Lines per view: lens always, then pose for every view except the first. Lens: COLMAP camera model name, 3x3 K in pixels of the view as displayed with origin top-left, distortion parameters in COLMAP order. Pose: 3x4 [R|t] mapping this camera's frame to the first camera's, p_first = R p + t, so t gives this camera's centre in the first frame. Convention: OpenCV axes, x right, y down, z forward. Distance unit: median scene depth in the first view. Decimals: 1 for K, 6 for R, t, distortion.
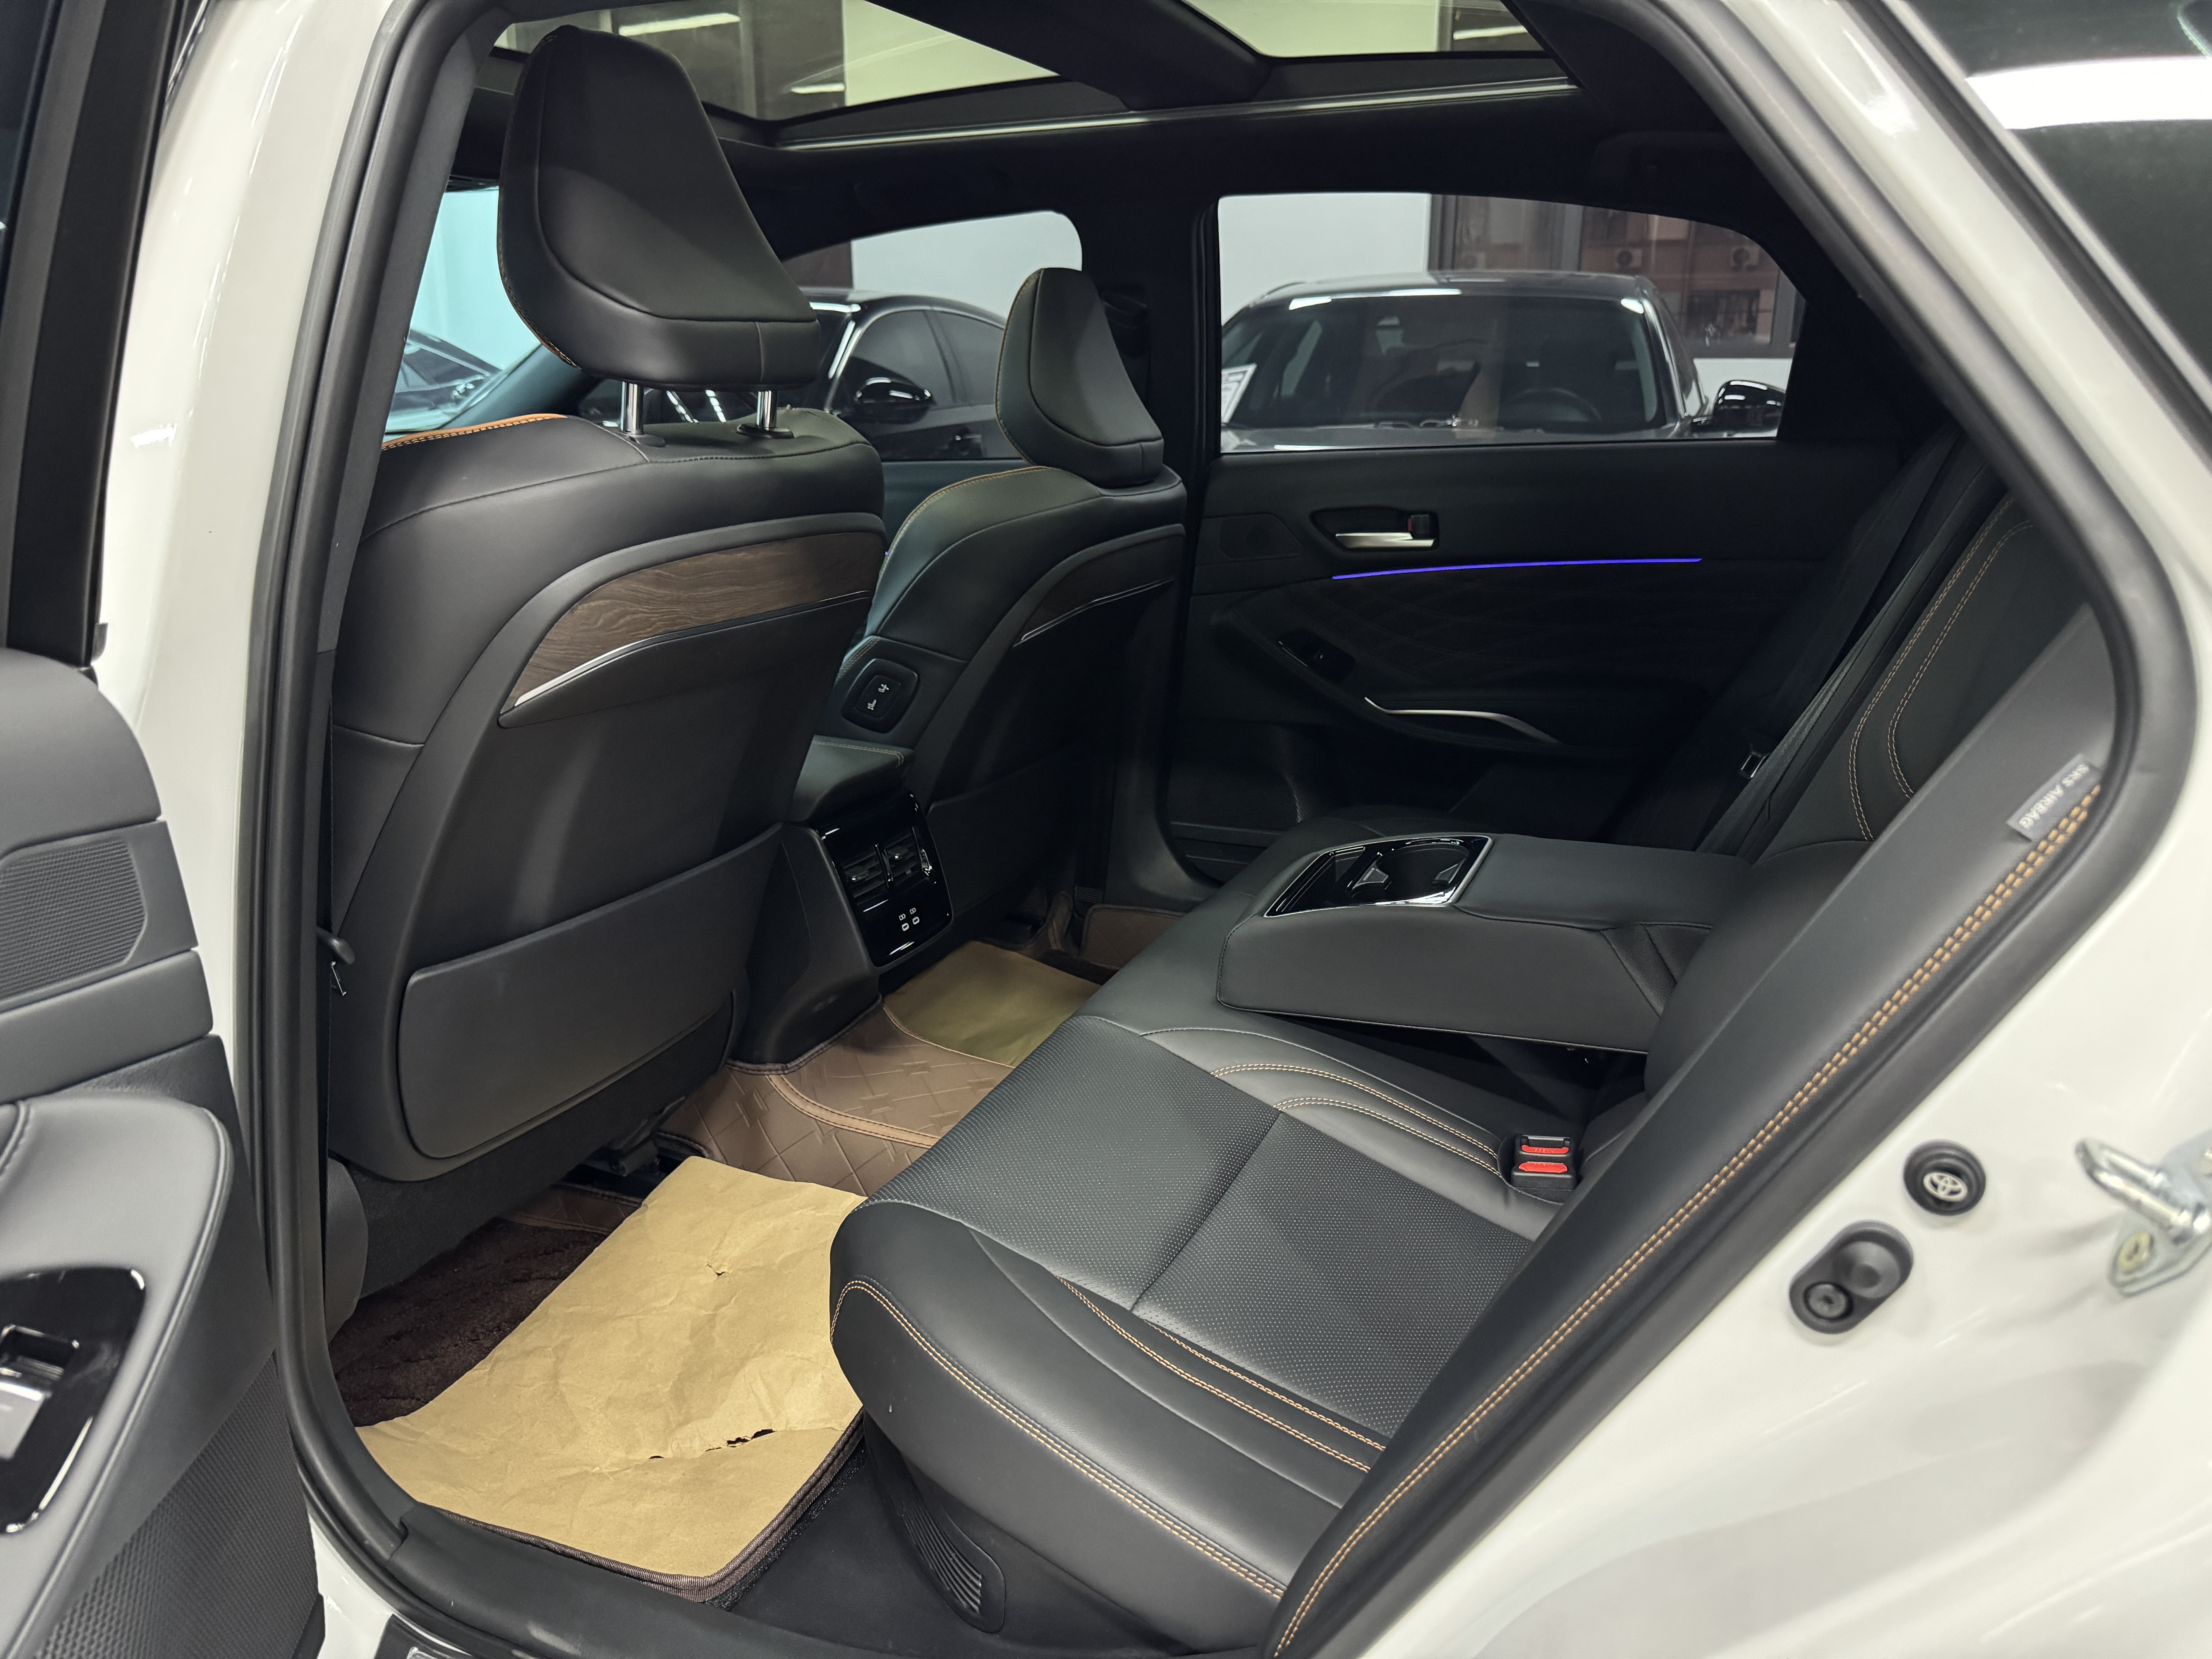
lens RADIAL K [[1600.5, 0, 1118.3], [0, 1600.5, 841.2], [0, 0, 1]] dist [0.046759, -0.060820]
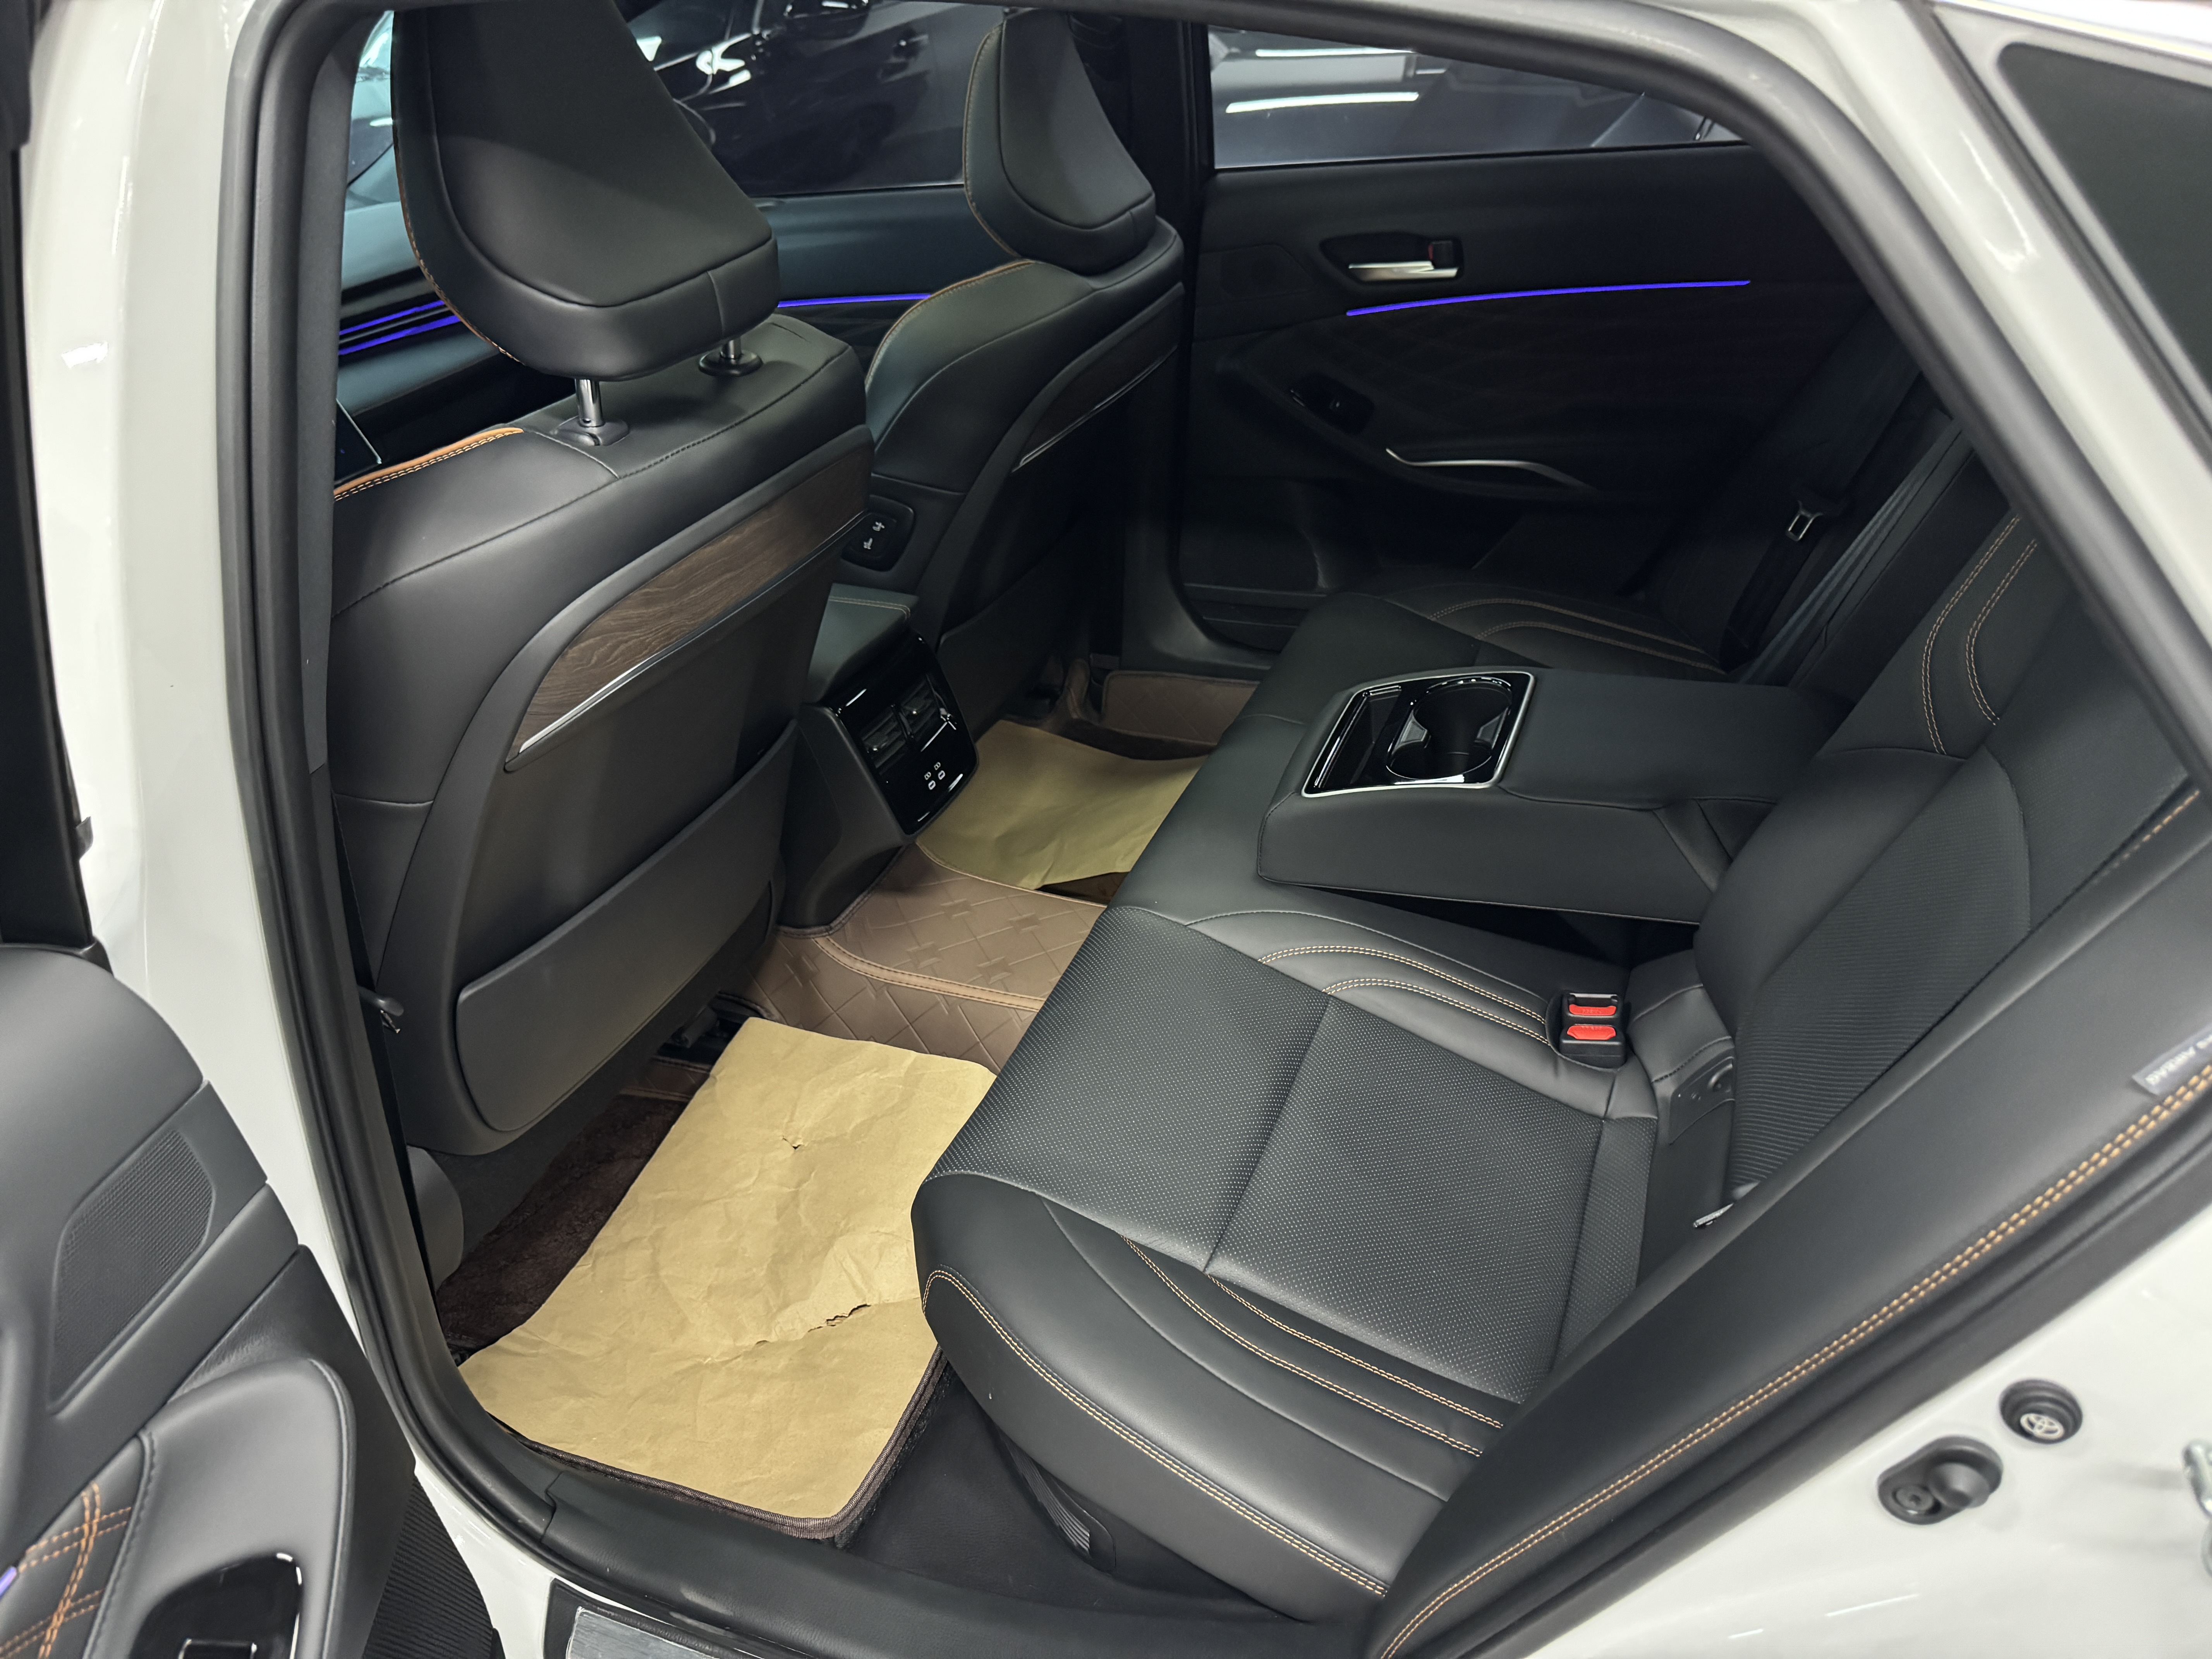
lens RADIAL K [[1600.5, 0, 1116.6], [0, 1600.5, 850.4], [0, 0, 1]] dist [0.046759, -0.060820]
pose [[0.996934, -0.076814, -0.014915, -0.011039], [0.078033, 0.961810, 0.262360, -0.199812], [-0.005808, -0.262719, 0.964855, 0.053452]]
